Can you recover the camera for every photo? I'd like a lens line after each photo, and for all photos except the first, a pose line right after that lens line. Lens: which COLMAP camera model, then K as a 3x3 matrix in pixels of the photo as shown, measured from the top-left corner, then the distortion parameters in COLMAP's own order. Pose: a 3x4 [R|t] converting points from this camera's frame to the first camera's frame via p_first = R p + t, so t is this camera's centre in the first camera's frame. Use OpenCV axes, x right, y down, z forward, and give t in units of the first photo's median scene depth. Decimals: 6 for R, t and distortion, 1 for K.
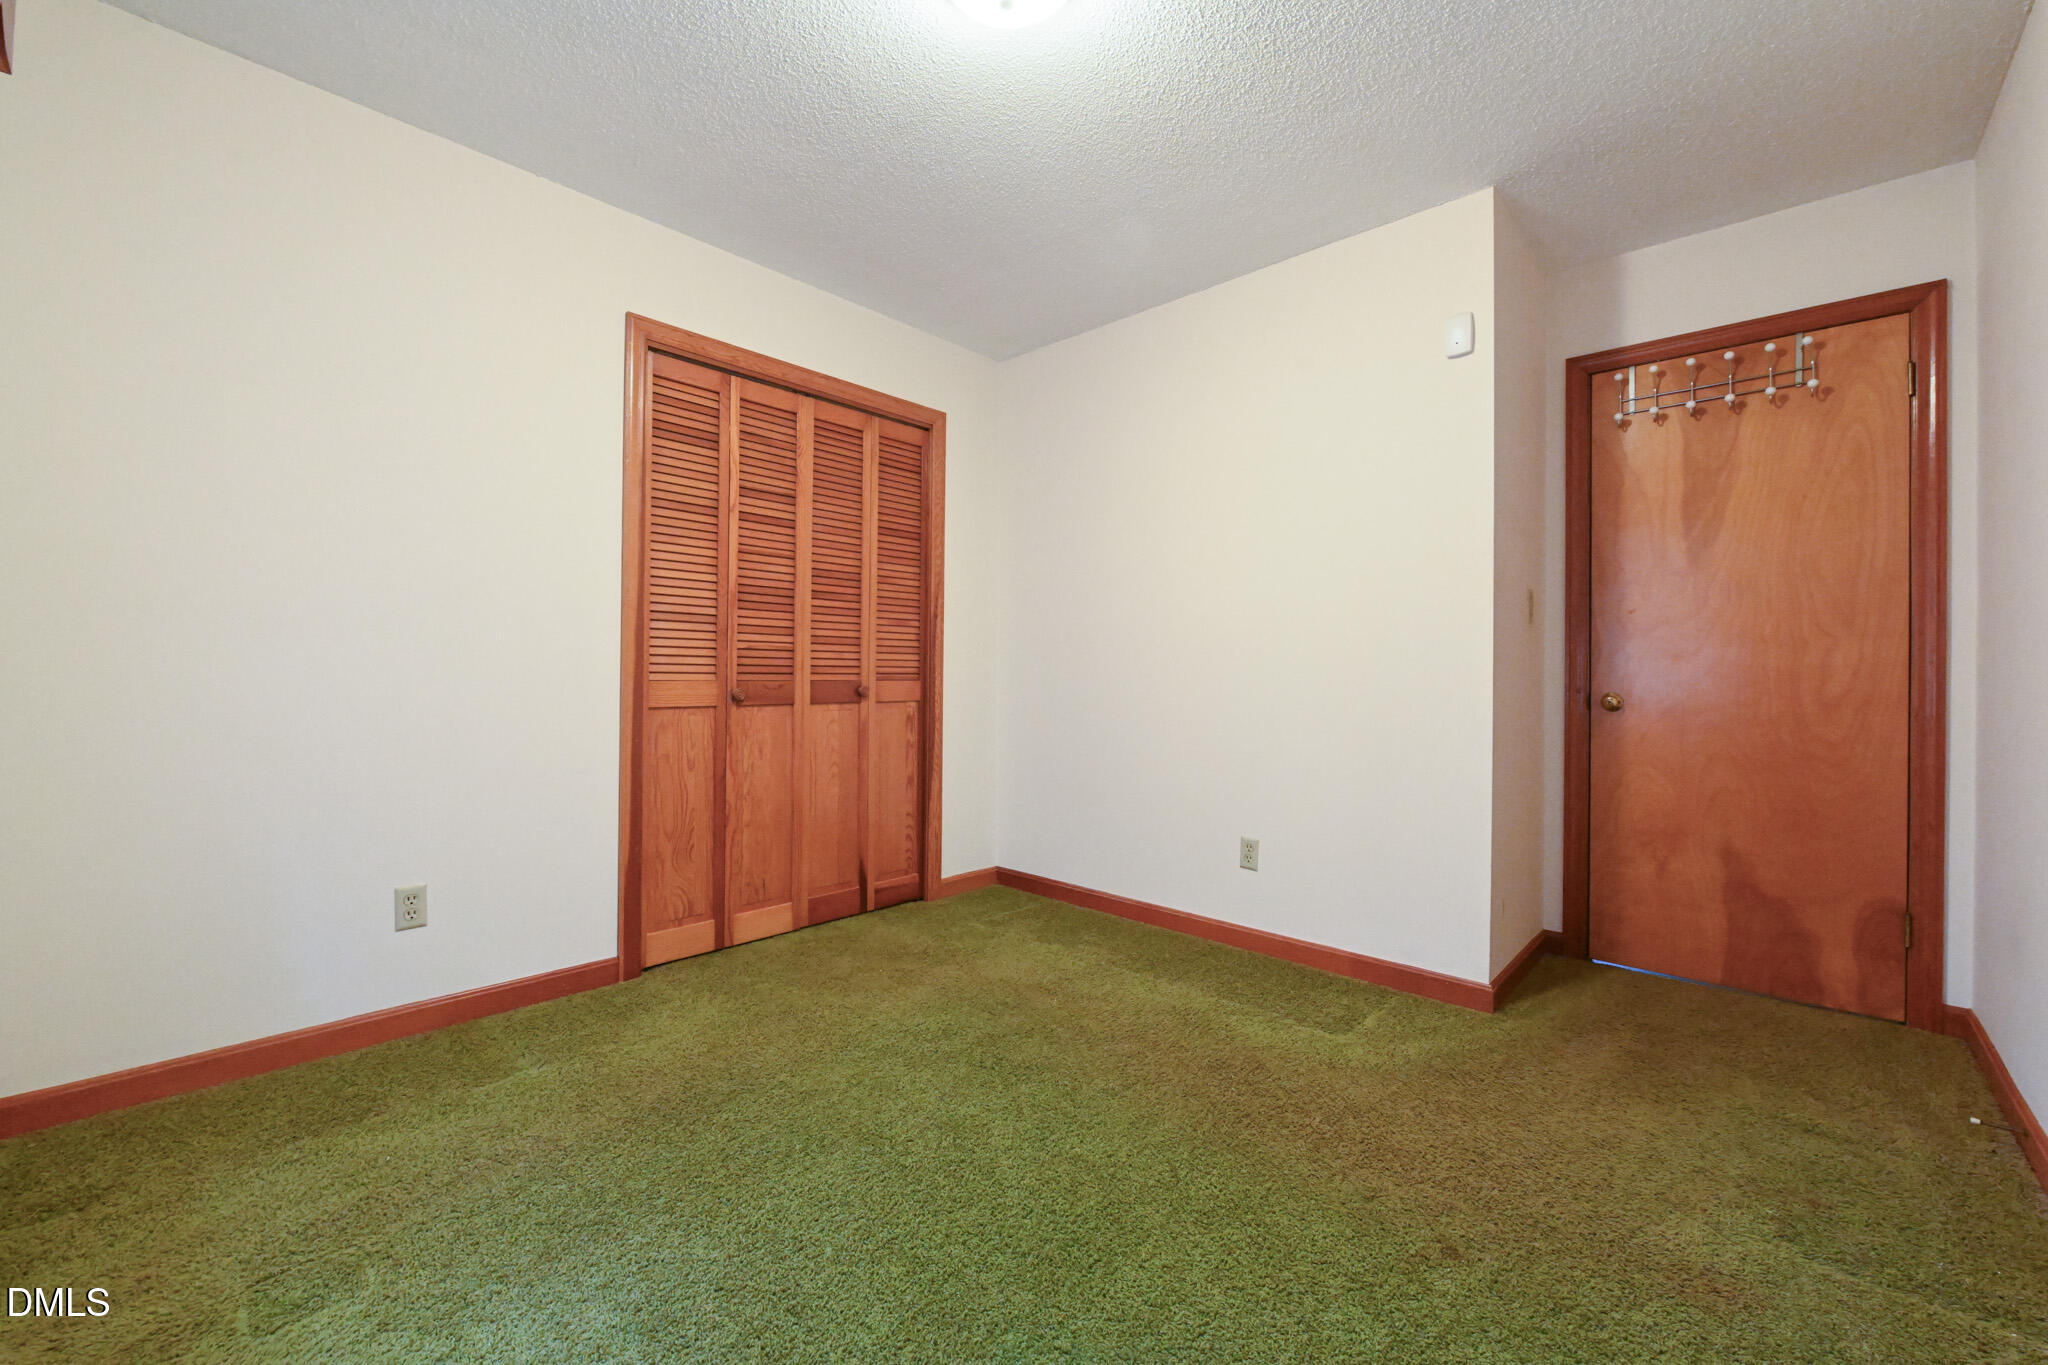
lens RADIAL K [[805.9, 0, 1025.3], [0, 805.9, 670.9], [0, 0, 1]] dist [-0.010118, -0.001017]
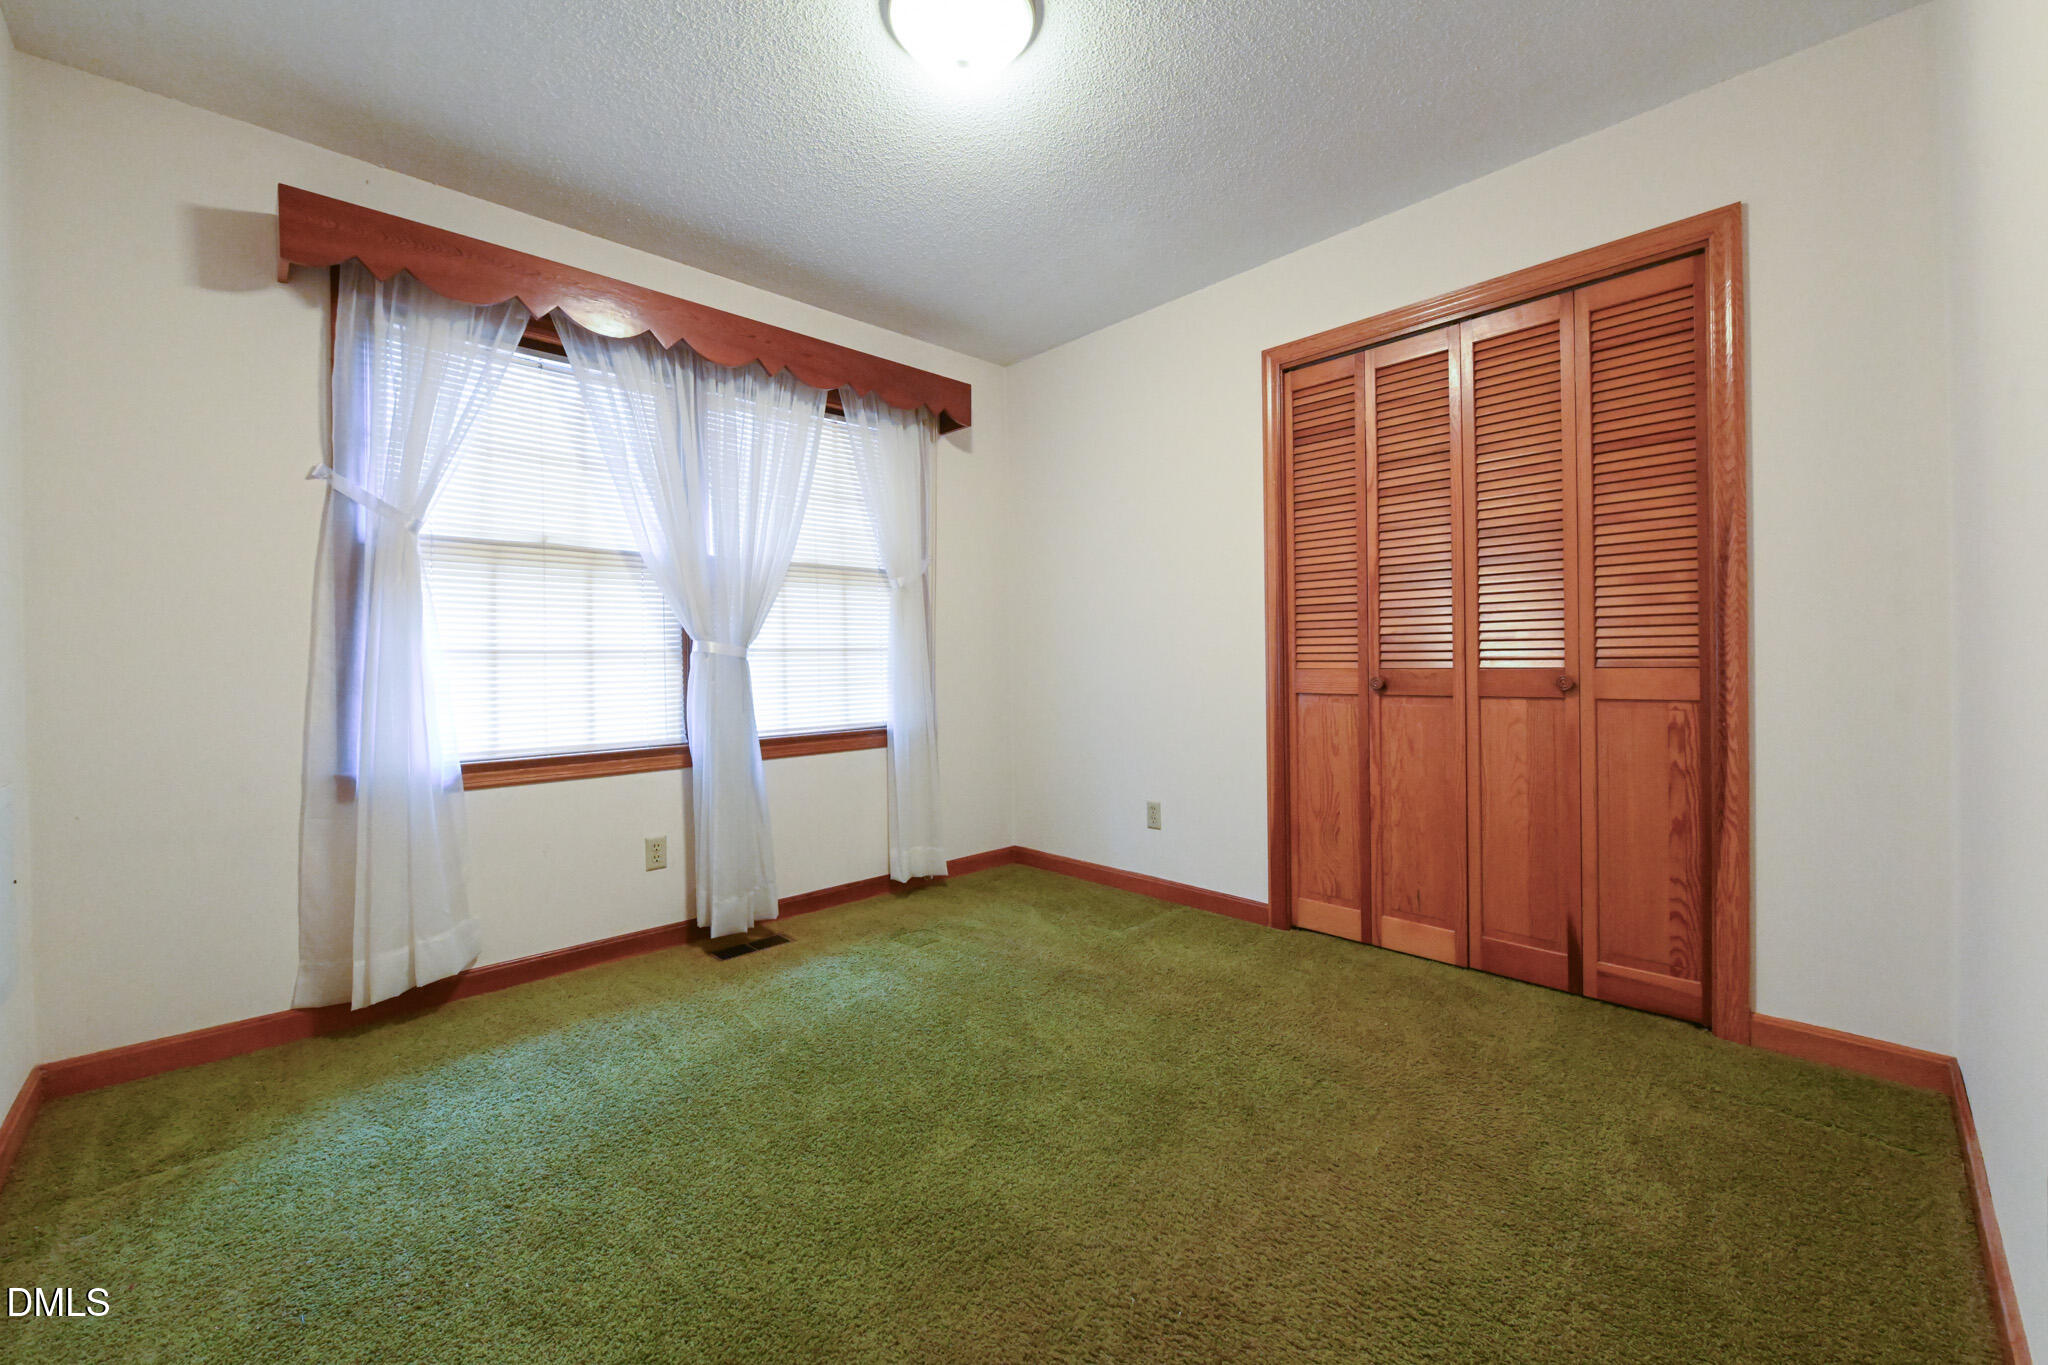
lens RADIAL K [[805.9, 0, 1025.3], [0, 805.9, 670.9], [0, 0, 1]] dist [-0.010118, -0.001017]
pose [[-0.057614, 0.001285, -0.998338, 0.604592], [0.012003, 0.999928, 0.000595, 0.009019], [0.998267, -0.011949, -0.057625, 0.632924]]
